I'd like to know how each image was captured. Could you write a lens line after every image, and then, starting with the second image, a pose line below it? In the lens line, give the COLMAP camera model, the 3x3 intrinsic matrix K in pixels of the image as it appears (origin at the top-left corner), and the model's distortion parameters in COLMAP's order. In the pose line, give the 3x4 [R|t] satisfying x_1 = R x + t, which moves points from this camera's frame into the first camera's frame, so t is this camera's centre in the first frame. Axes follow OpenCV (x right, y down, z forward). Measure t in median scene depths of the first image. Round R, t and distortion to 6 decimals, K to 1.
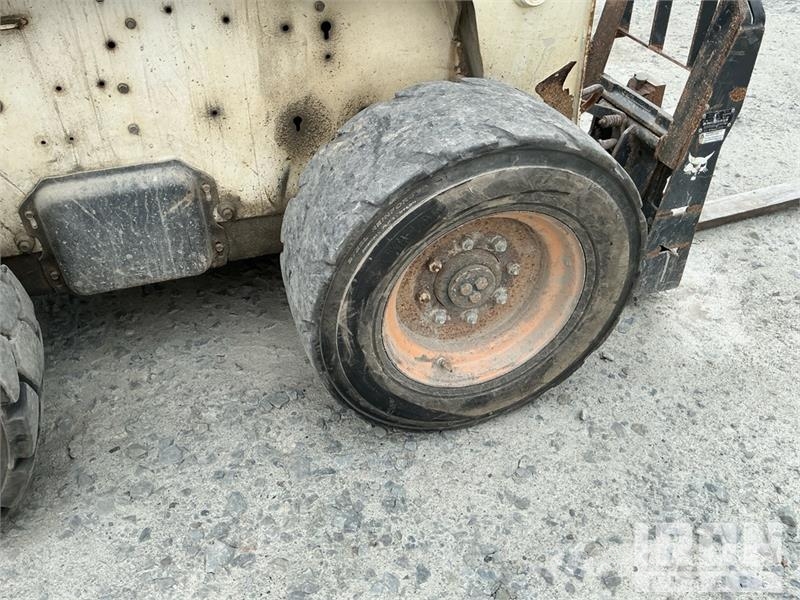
lens RADIAL K [[662.2, 0, 403.4], [0, 662.2, 297.5], [0, 0, 1]] dist [0.090752, -0.176109]
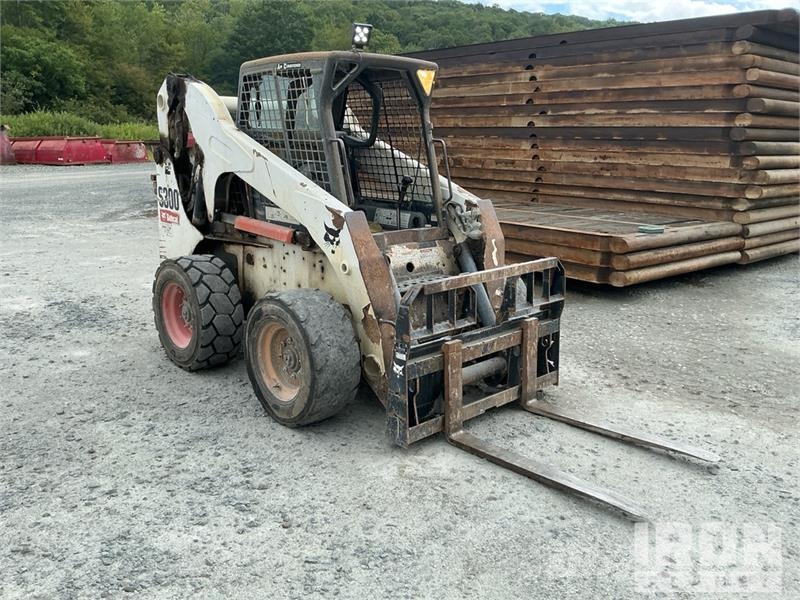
lens RADIAL K [[662.2, 0, 401.5], [0, 662.2, 299.3], [0, 0, 1]] dist [0.090752, -0.176109]
pose [[0.404731, 0.213073, -0.889266, 2.605287], [-0.577742, 0.813377, -0.068058, -0.290460], [0.708807, 0.541311, 0.452300, -0.000481]]
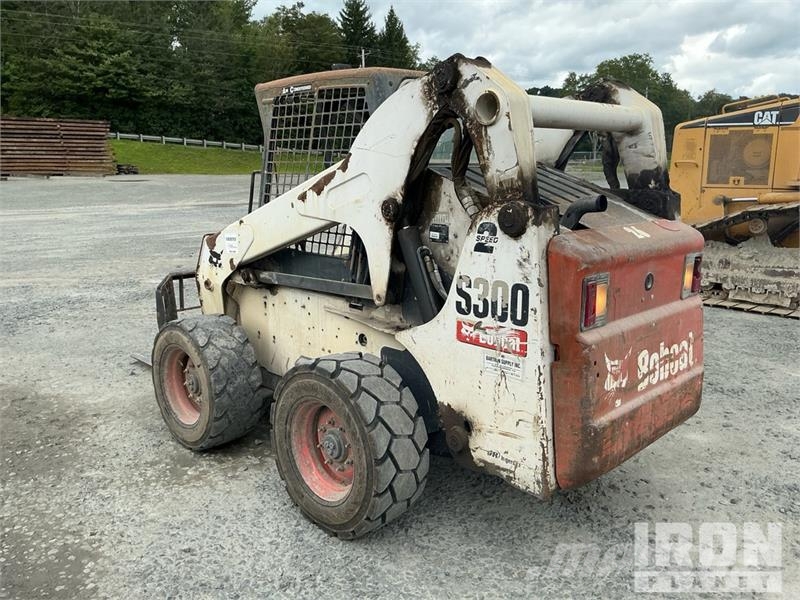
lens RADIAL K [[662.2, 0, 397.9], [0, 662.2, 305.1], [0, 0, 1]] dist [0.090752, -0.176109]
pose [[-0.430512, -0.198795, 0.880420, -3.028974], [0.561345, 0.704870, 0.433646, -1.686665], [-0.706789, 0.680910, -0.191862, 1.624723]]
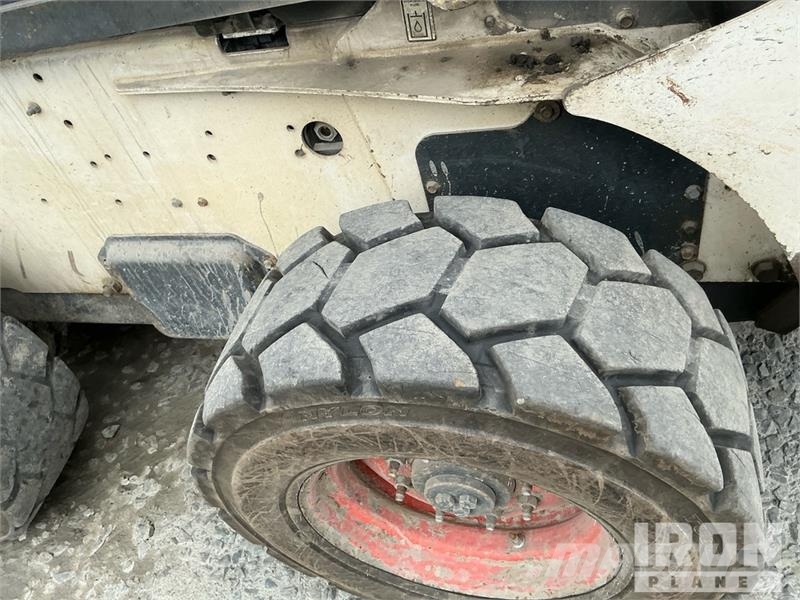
lens RADIAL K [[662.2, 0, 400.4], [0, 662.2, 298.1], [0, 0, 1]] dist [0.090752, -0.176109]
pose [[-0.834985, -0.258280, 0.485893, -1.388036], [0.482407, 0.081230, 0.872173, -1.225721], [-0.264734, 0.962649, 0.056770, 1.448235]]
